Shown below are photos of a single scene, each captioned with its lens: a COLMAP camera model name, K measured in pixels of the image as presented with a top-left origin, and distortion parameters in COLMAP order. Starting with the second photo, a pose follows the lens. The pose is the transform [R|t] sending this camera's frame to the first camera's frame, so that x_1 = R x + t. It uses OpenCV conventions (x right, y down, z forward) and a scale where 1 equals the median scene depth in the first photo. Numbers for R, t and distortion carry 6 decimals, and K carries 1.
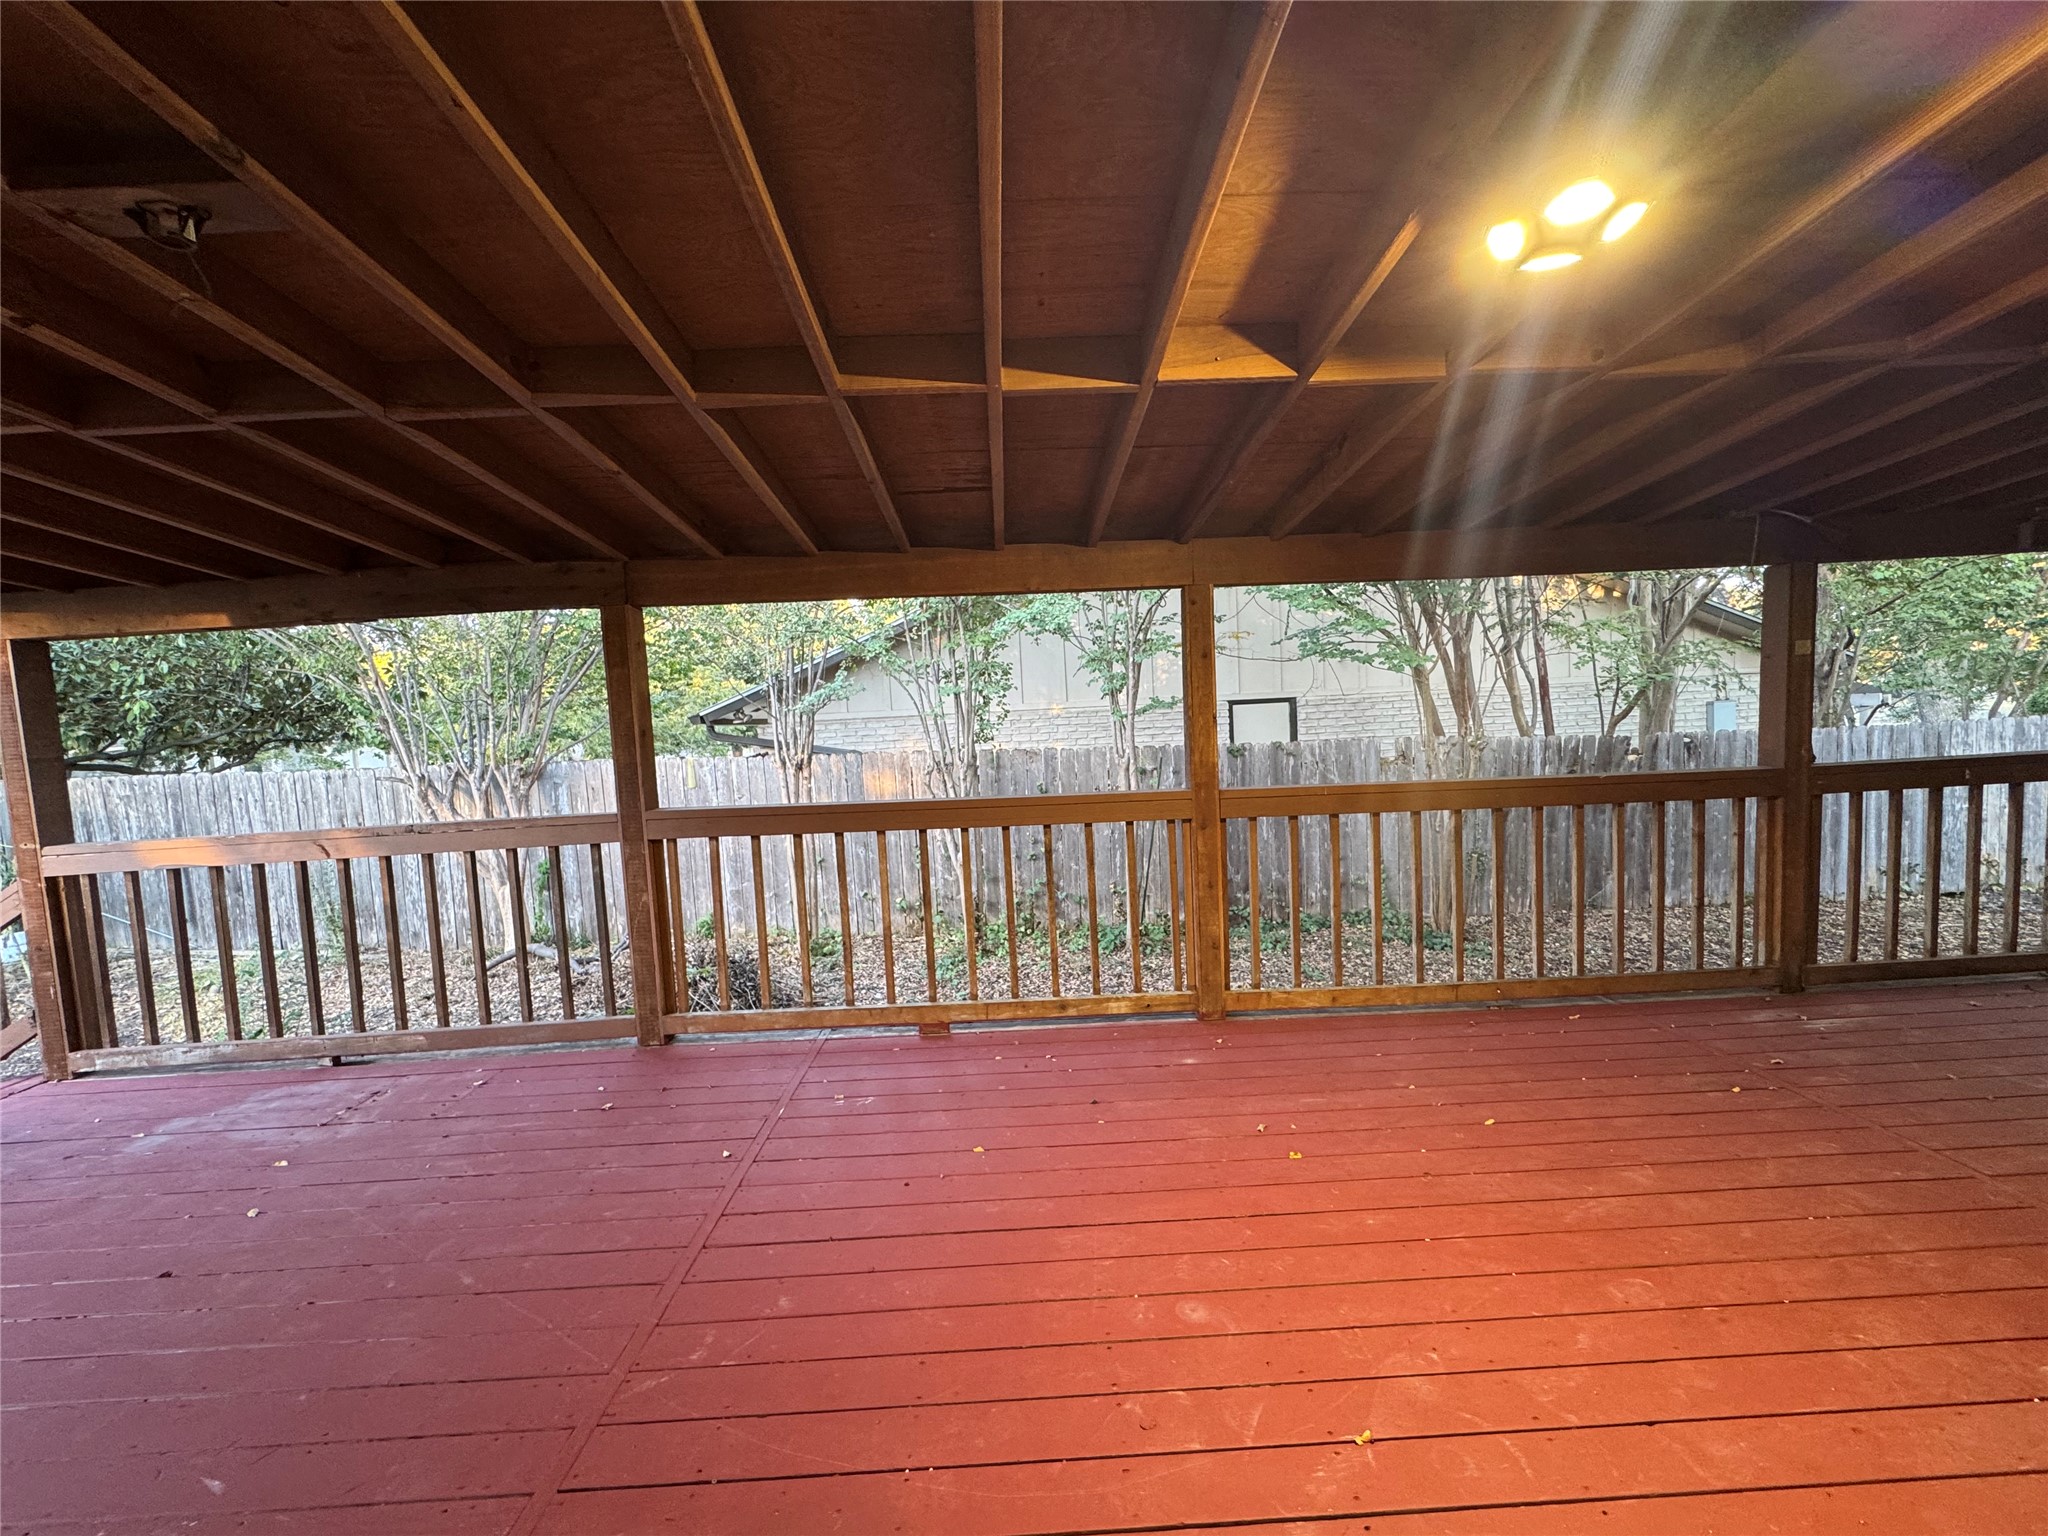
lens RADIAL K [[821.6, 0, 1024.0], [0, 821.6, 768.0], [0, 0, 1]] dist [-0.003178, 0.000205]
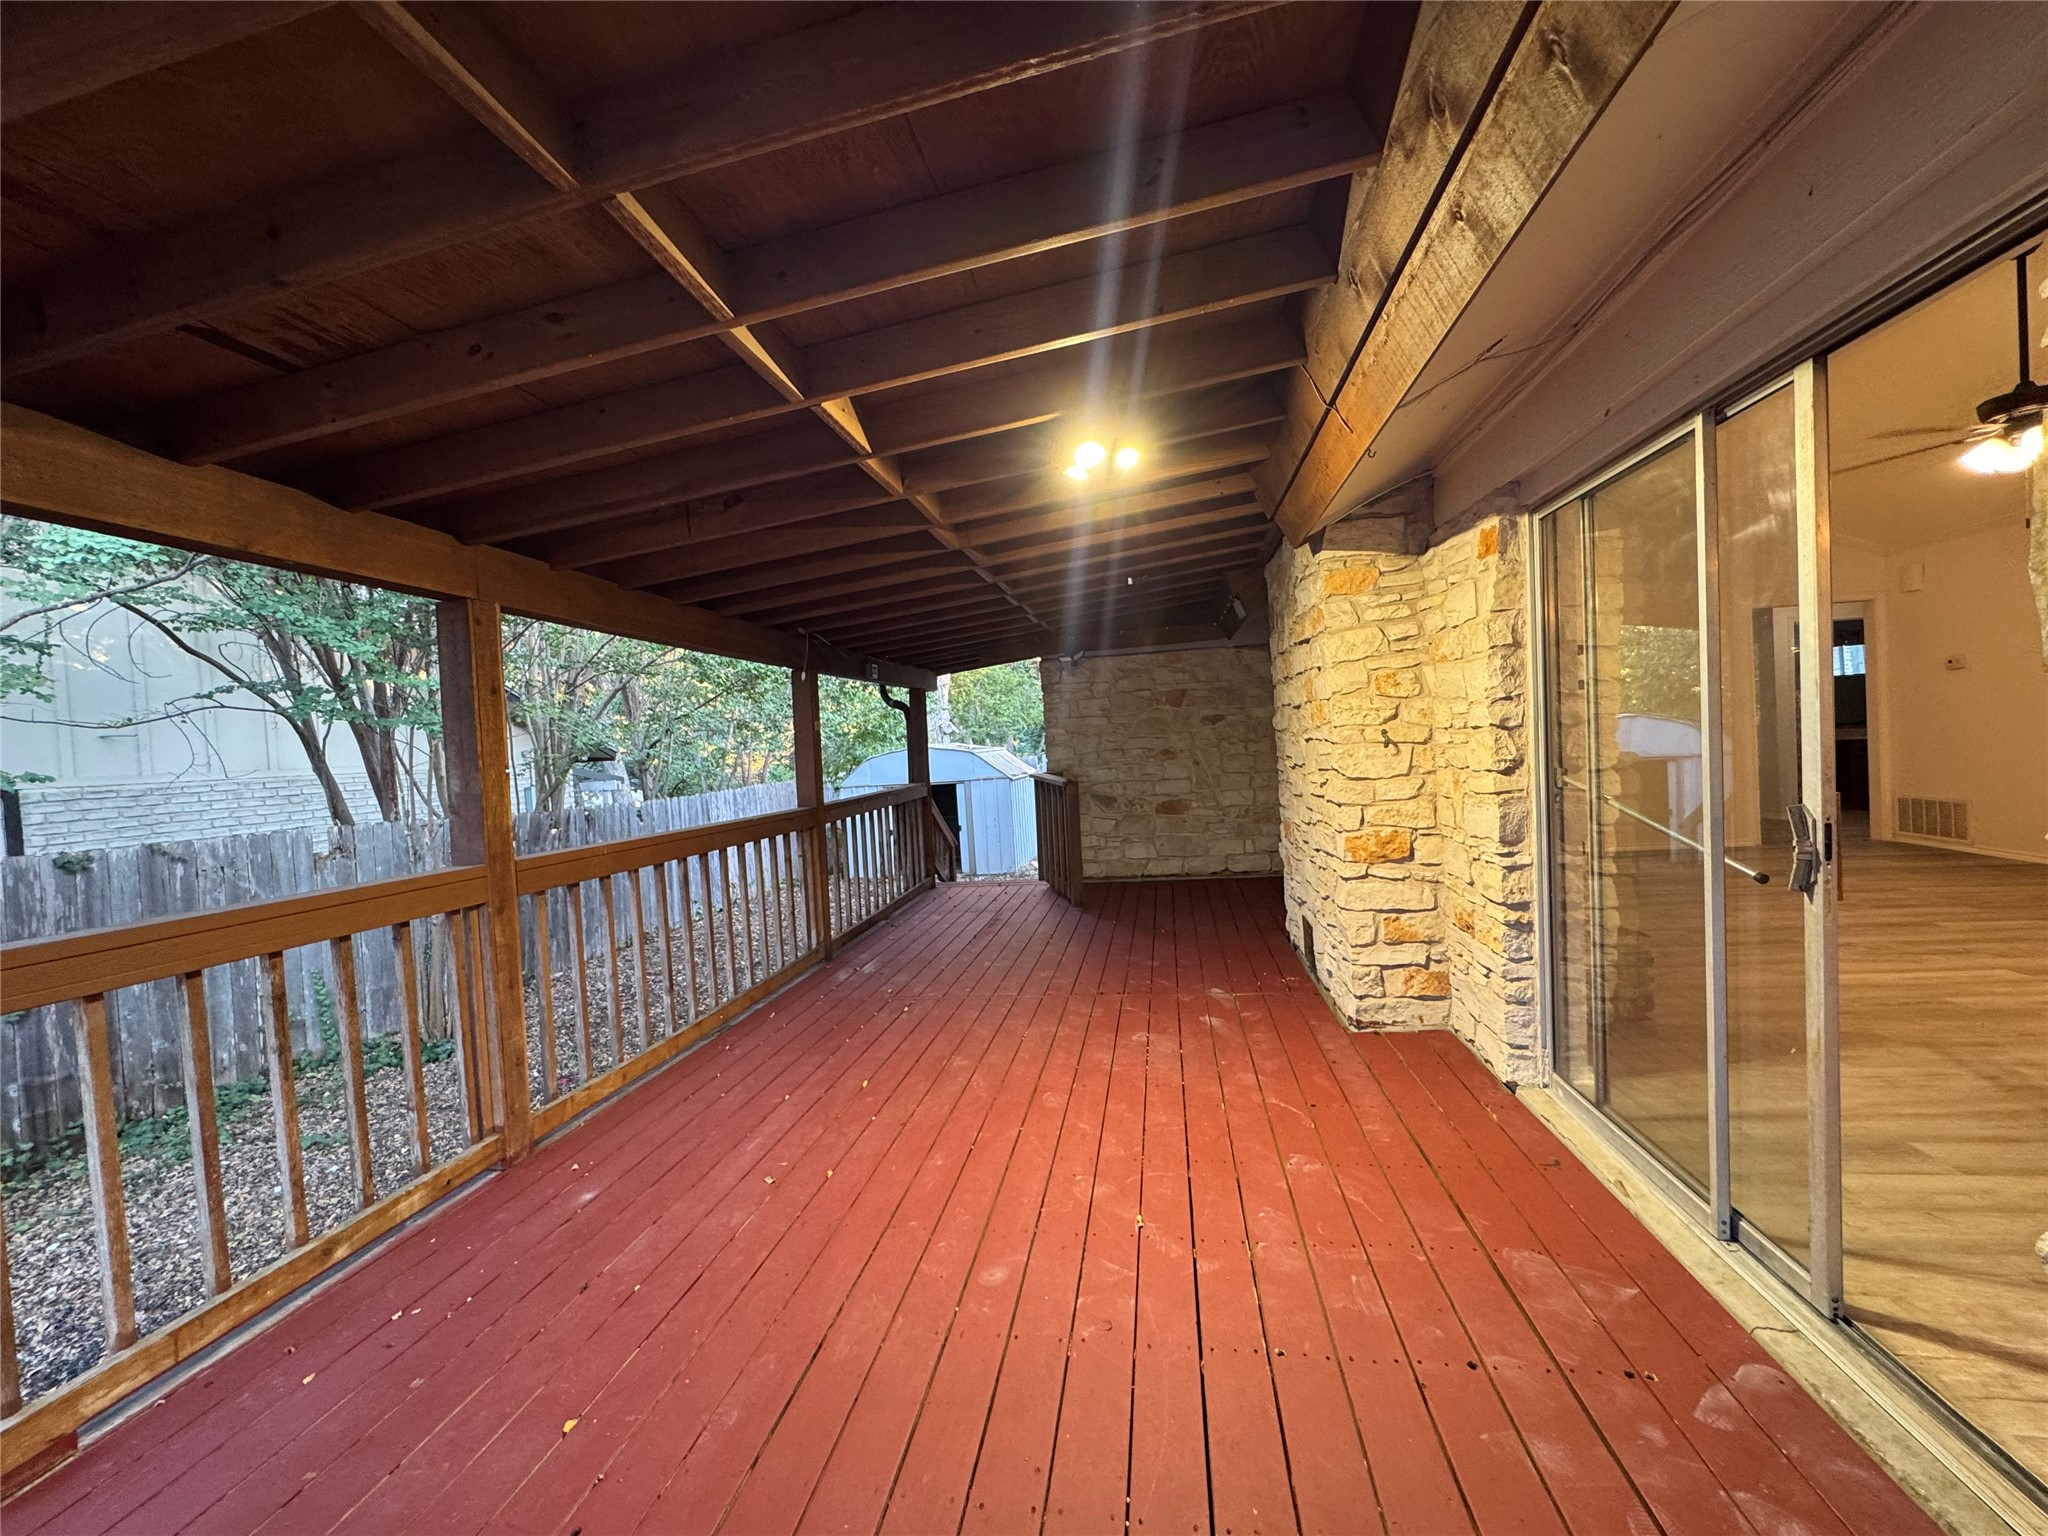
lens RADIAL K [[816.5, 0, 1024.0], [0, 816.5, 768.0], [0, 0, 1]] dist [-0.002590, 0.000203]
pose [[0.180076, 0.011433, 0.983586, -0.460811], [0.113393, 0.993025, -0.032303, 0.019258], [-0.977095, 0.117349, 0.177524, 0.372879]]
